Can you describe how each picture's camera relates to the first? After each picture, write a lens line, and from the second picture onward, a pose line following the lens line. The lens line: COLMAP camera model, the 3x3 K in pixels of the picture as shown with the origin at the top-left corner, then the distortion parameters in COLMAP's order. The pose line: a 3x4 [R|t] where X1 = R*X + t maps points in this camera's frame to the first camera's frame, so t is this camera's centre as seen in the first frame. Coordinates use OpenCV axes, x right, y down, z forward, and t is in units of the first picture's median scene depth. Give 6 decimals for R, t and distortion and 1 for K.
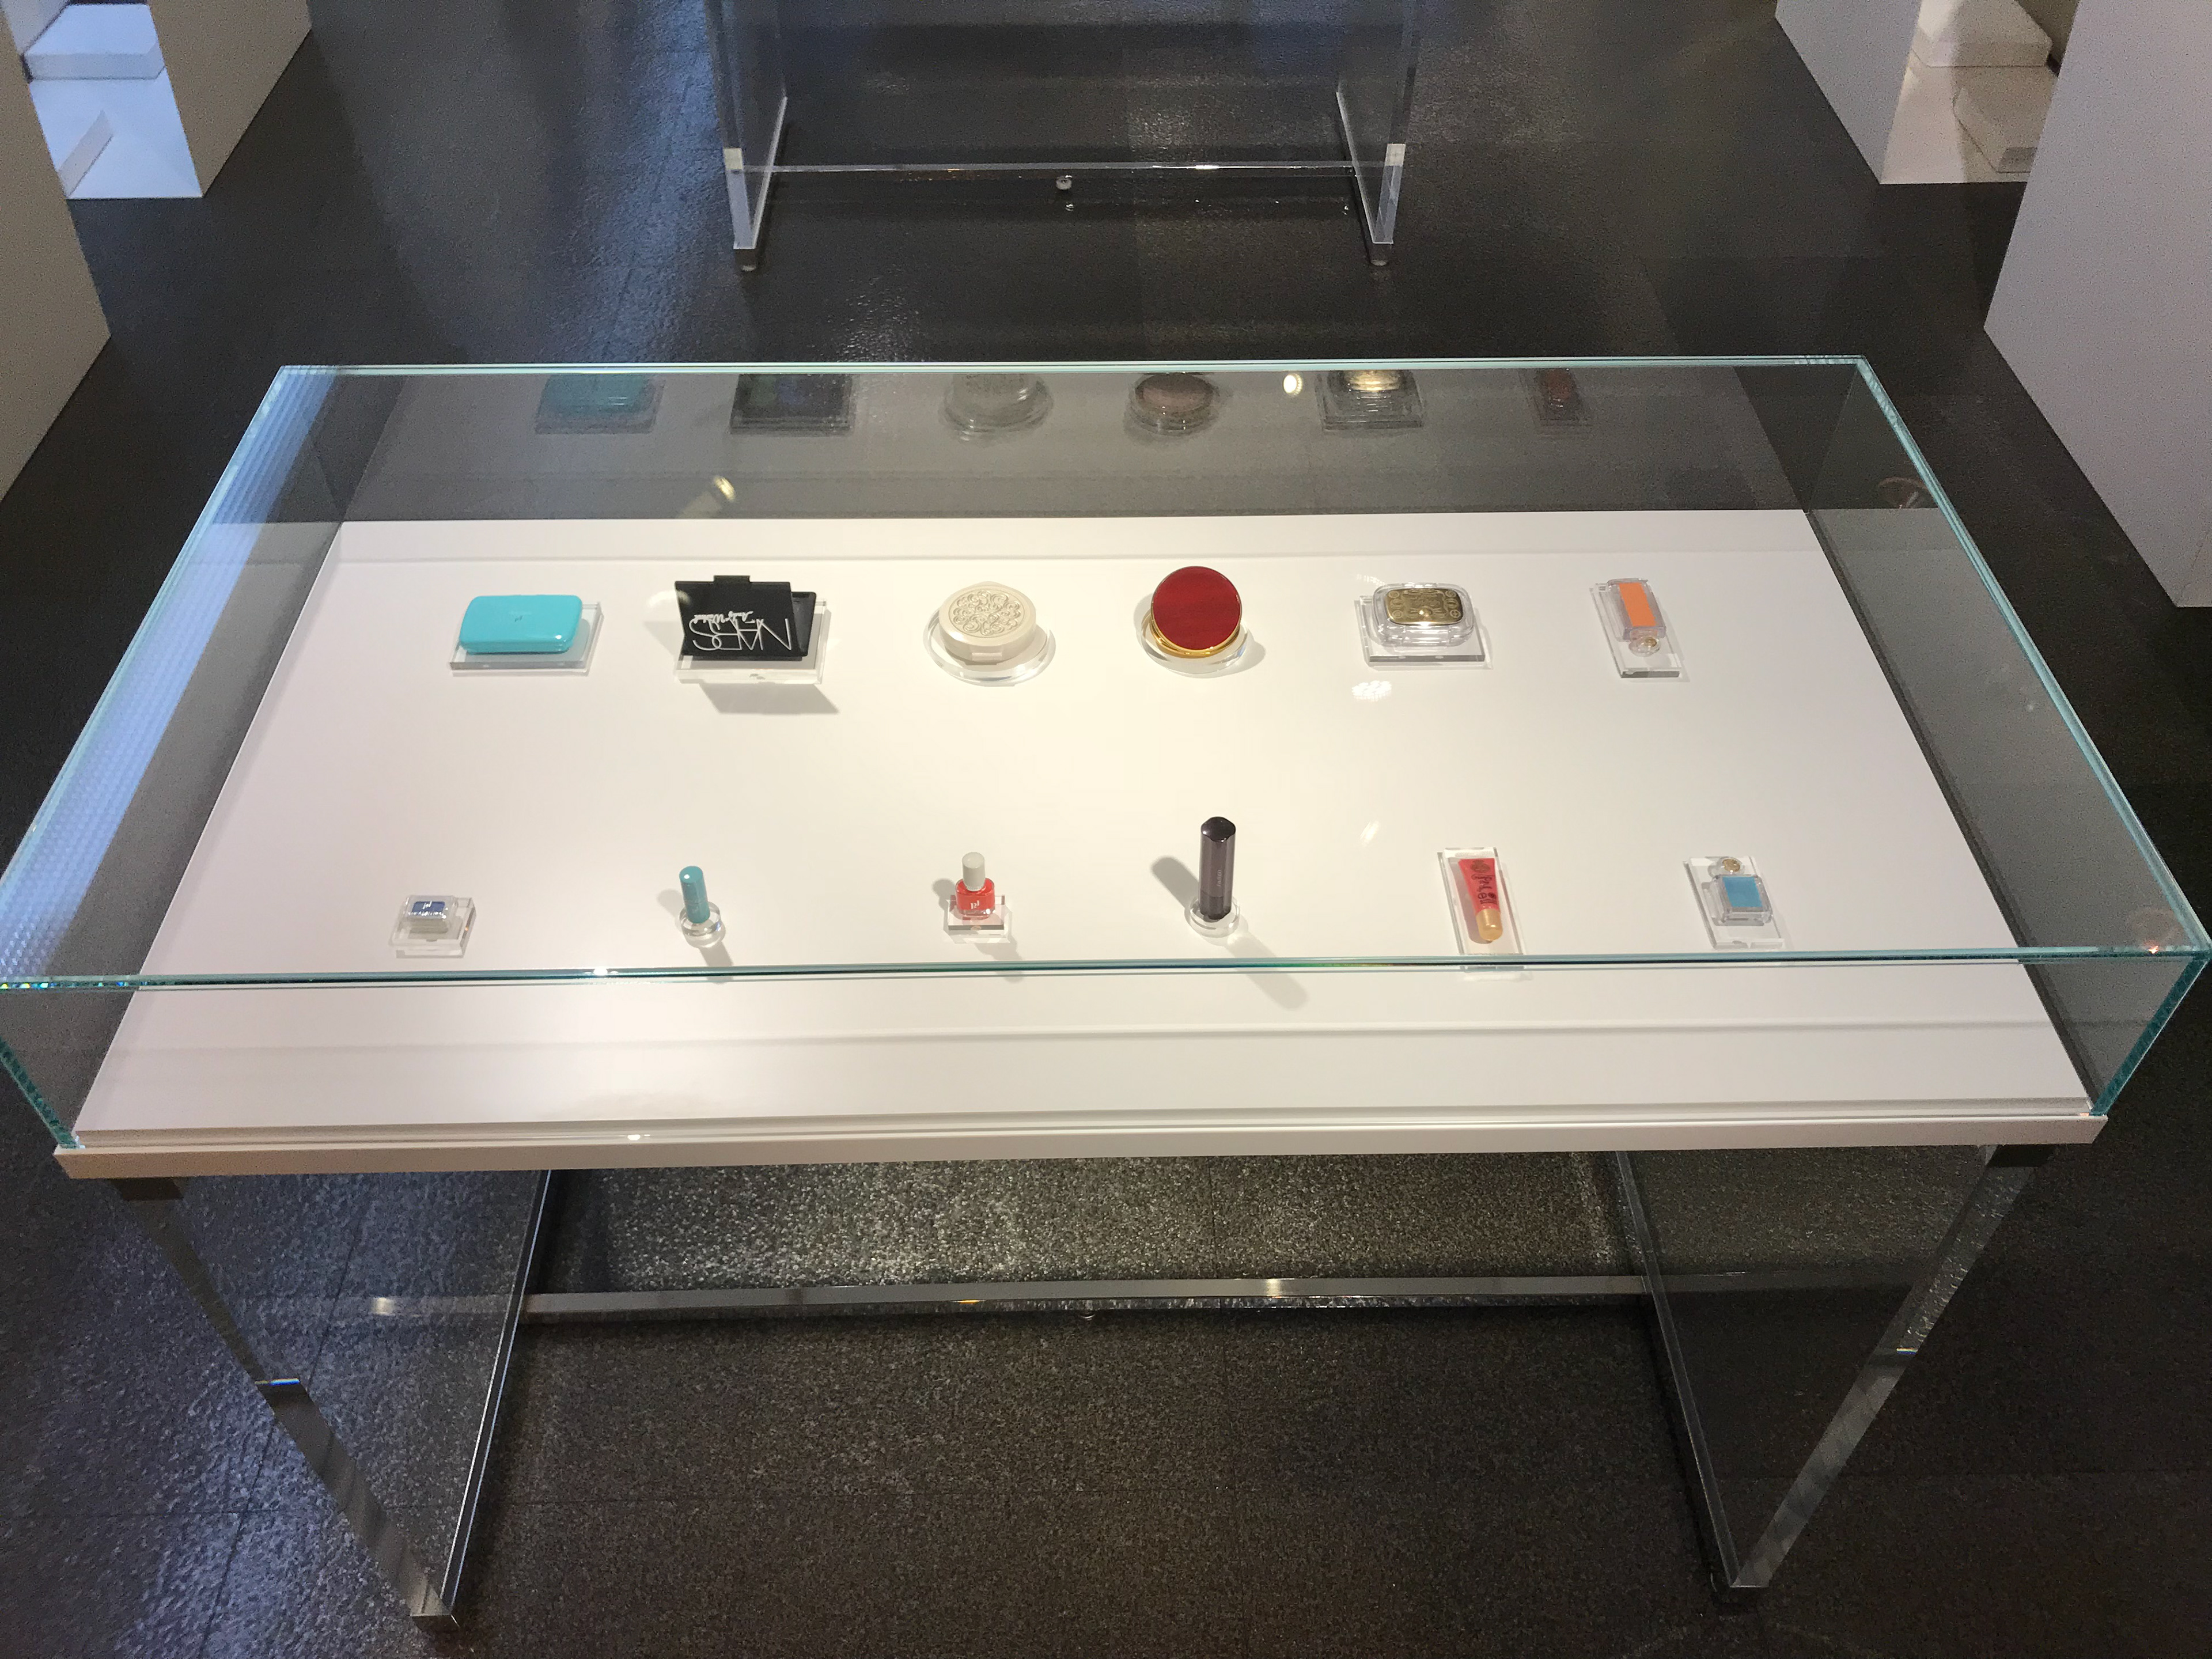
lens RADIAL K [[1793.3, 0, 1106.0], [0, 1793.3, 829.5], [0, 0, 1]] dist [0.001272, -0.001929]
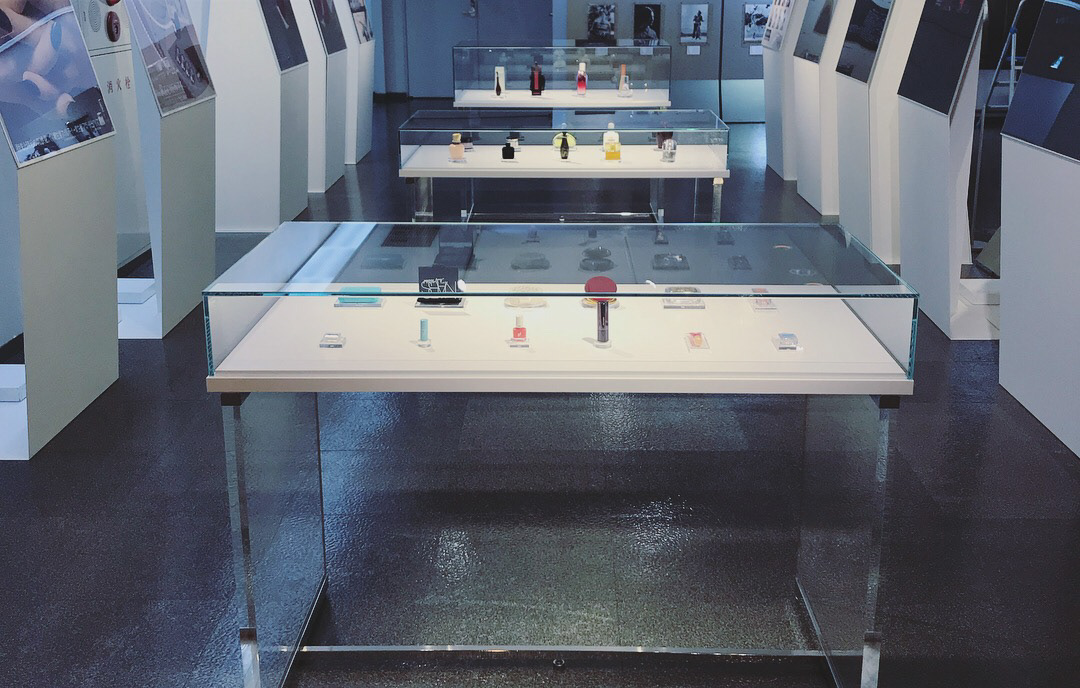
lens RADIAL K [[1212.0, 0, 540.0], [0, 1212.0, 344.0], [0, 0, 1]] dist [0.021335, 0.008942]
pose [[0.998870, 0.002984, -0.047438, 0.035114], [-0.026416, 0.864557, -0.501840, 0.673391], [0.039515, 0.502526, 0.863658, -0.443173]]
